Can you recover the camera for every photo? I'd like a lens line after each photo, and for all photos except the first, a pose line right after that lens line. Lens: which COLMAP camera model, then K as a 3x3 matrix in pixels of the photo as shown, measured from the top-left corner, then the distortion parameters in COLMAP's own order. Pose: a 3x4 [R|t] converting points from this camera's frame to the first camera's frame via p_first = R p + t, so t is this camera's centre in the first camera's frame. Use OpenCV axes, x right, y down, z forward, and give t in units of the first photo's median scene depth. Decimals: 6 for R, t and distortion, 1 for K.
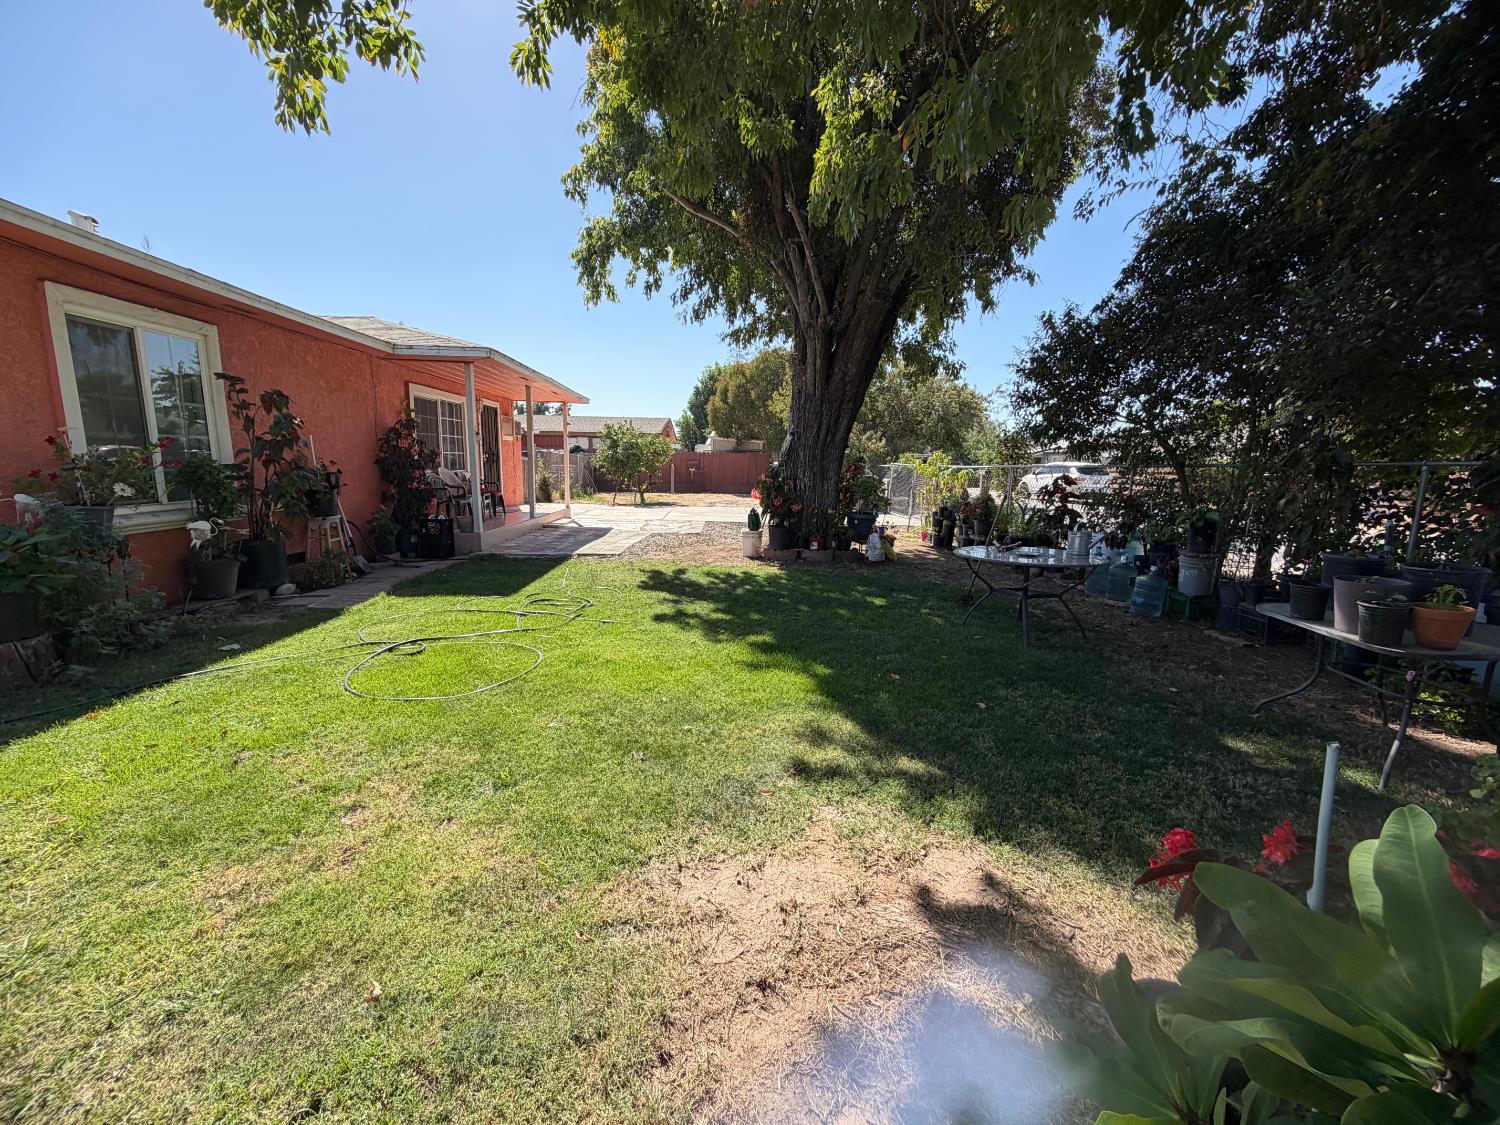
lens RADIAL K [[597.0, 0, 746.5], [0, 597.0, 560.9], [0, 0, 1]] dist [0.000257, -0.000305]
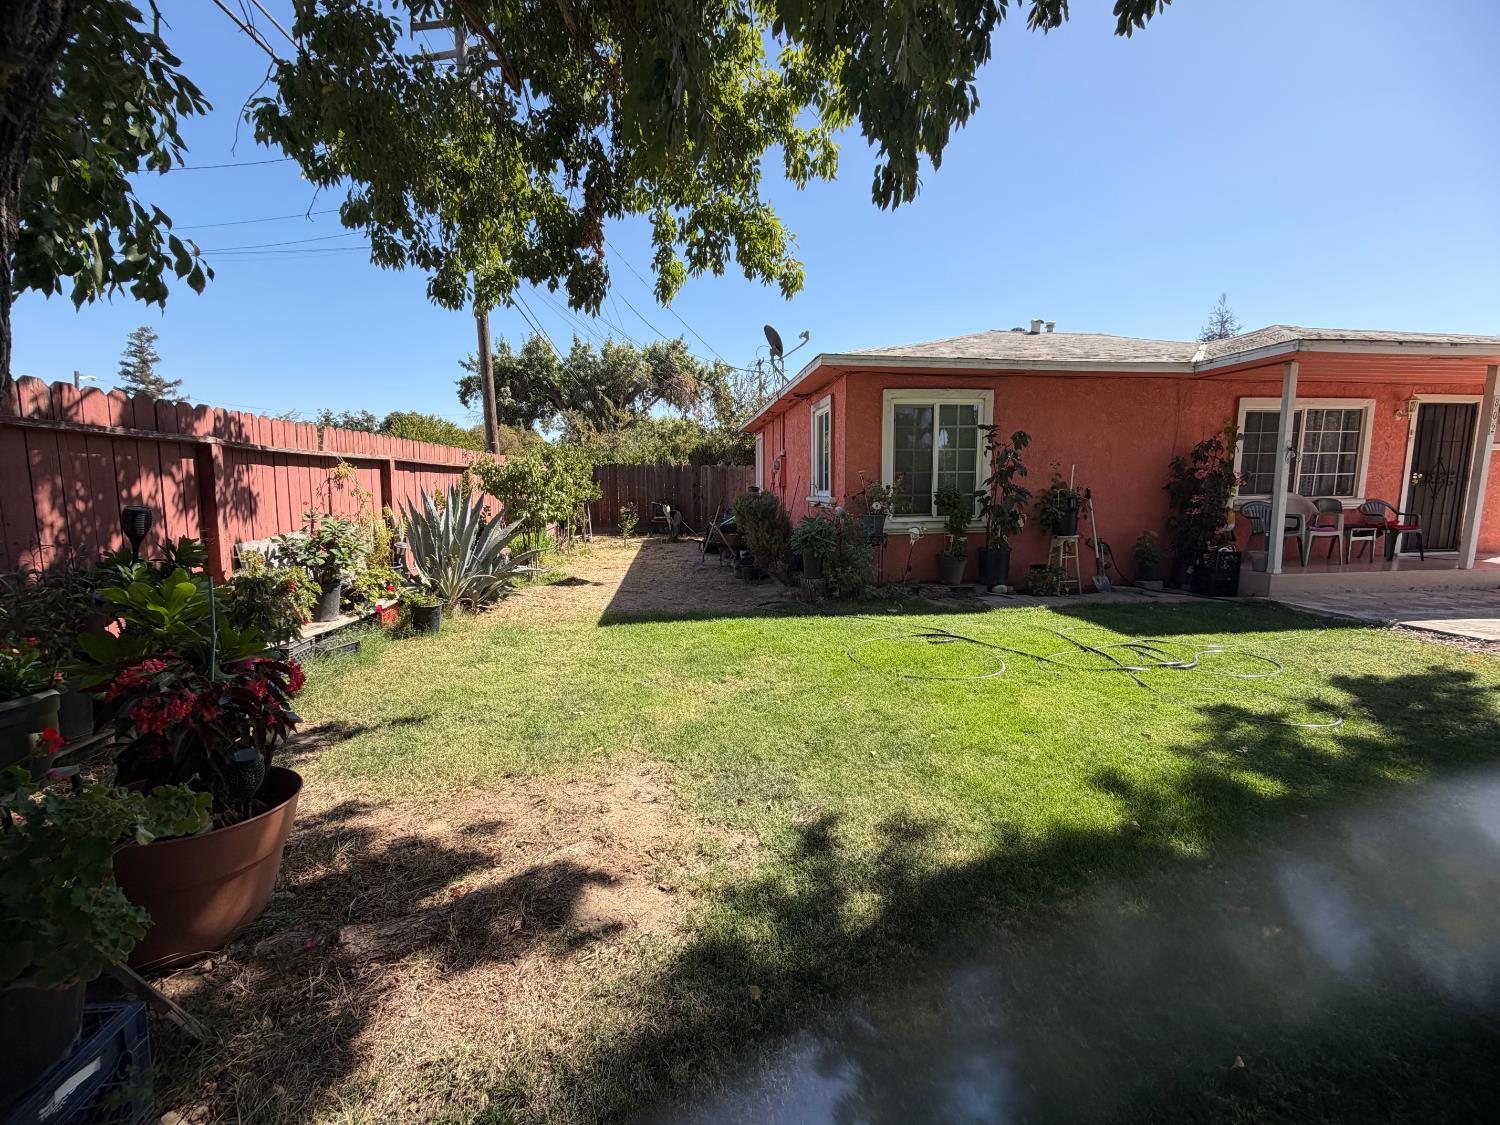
lens RADIAL K [[597.0, 0, 746.5], [0, 597.0, 560.9], [0, 0, 1]] dist [0.000257, -0.000305]
pose [[0.071196, 0.106347, -0.991777, 0.420661], [-0.153017, 0.983695, 0.094496, -0.046031], [0.985656, 0.145031, 0.086308, 0.343661]]
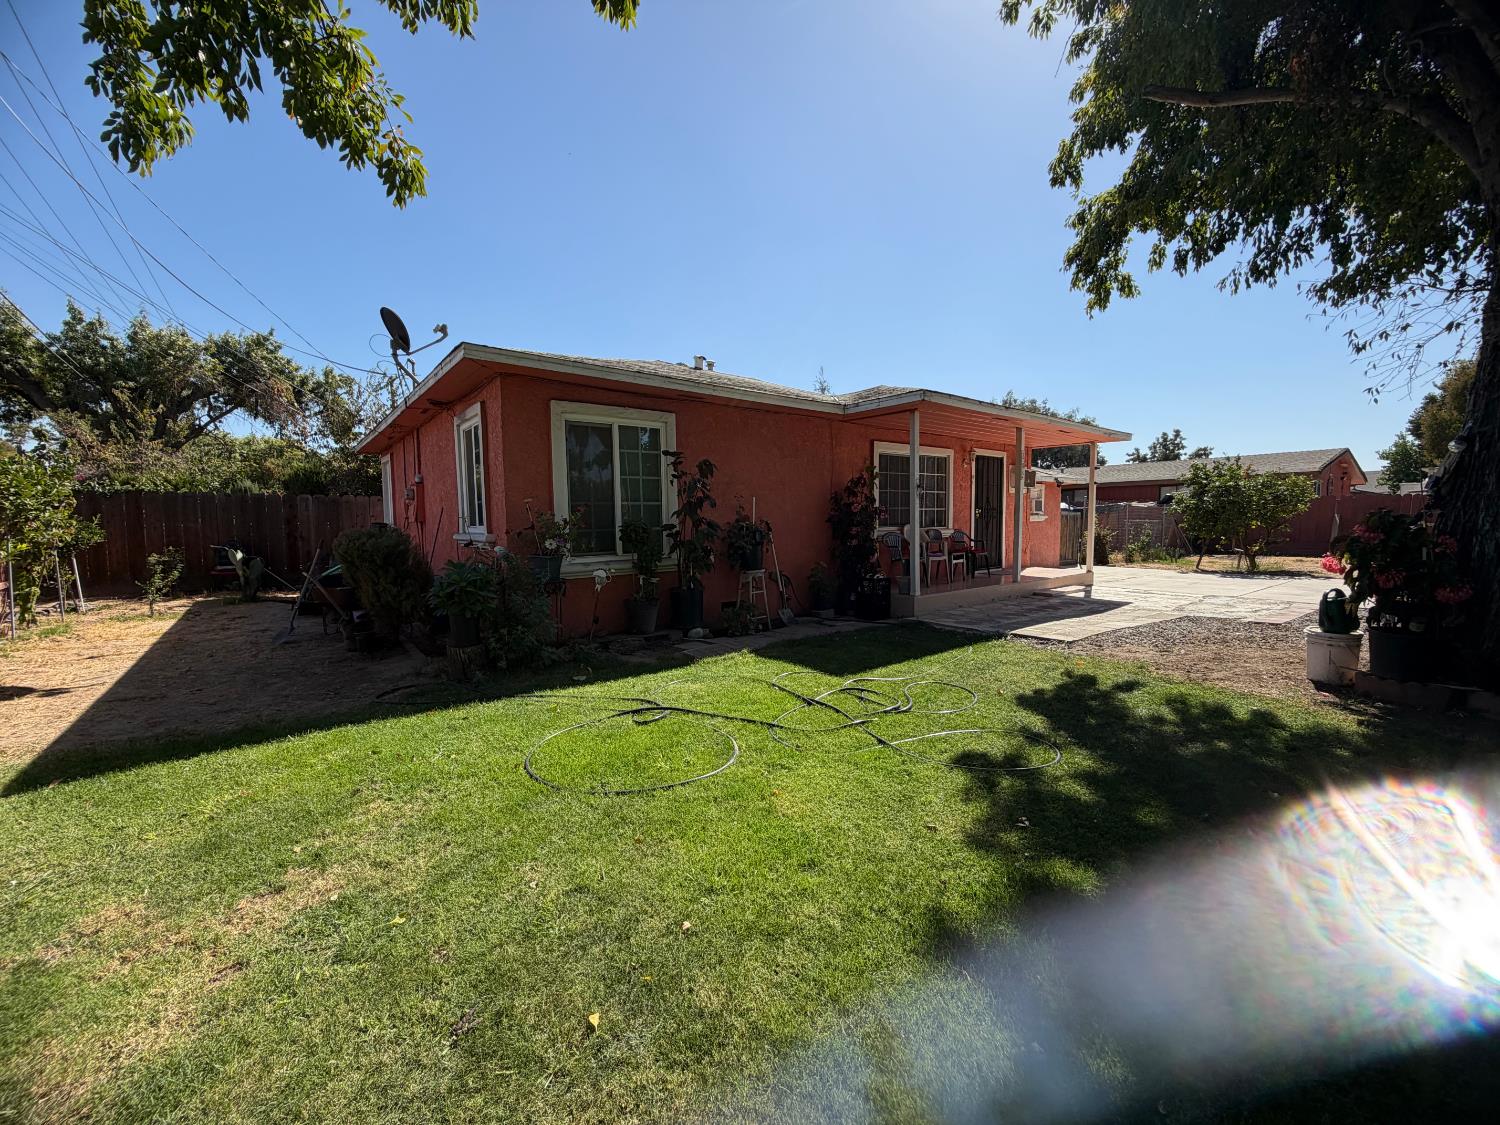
lens RADIAL K [[597.0, 0, 746.5], [0, 597.0, 560.9], [0, 0, 1]] dist [0.000257, -0.000305]
pose [[0.578538, 0.032500, -0.815008, 0.194520], [-0.110819, 0.993073, -0.039065, -0.052467], [0.808092, 0.112919, 0.578132, 0.395130]]
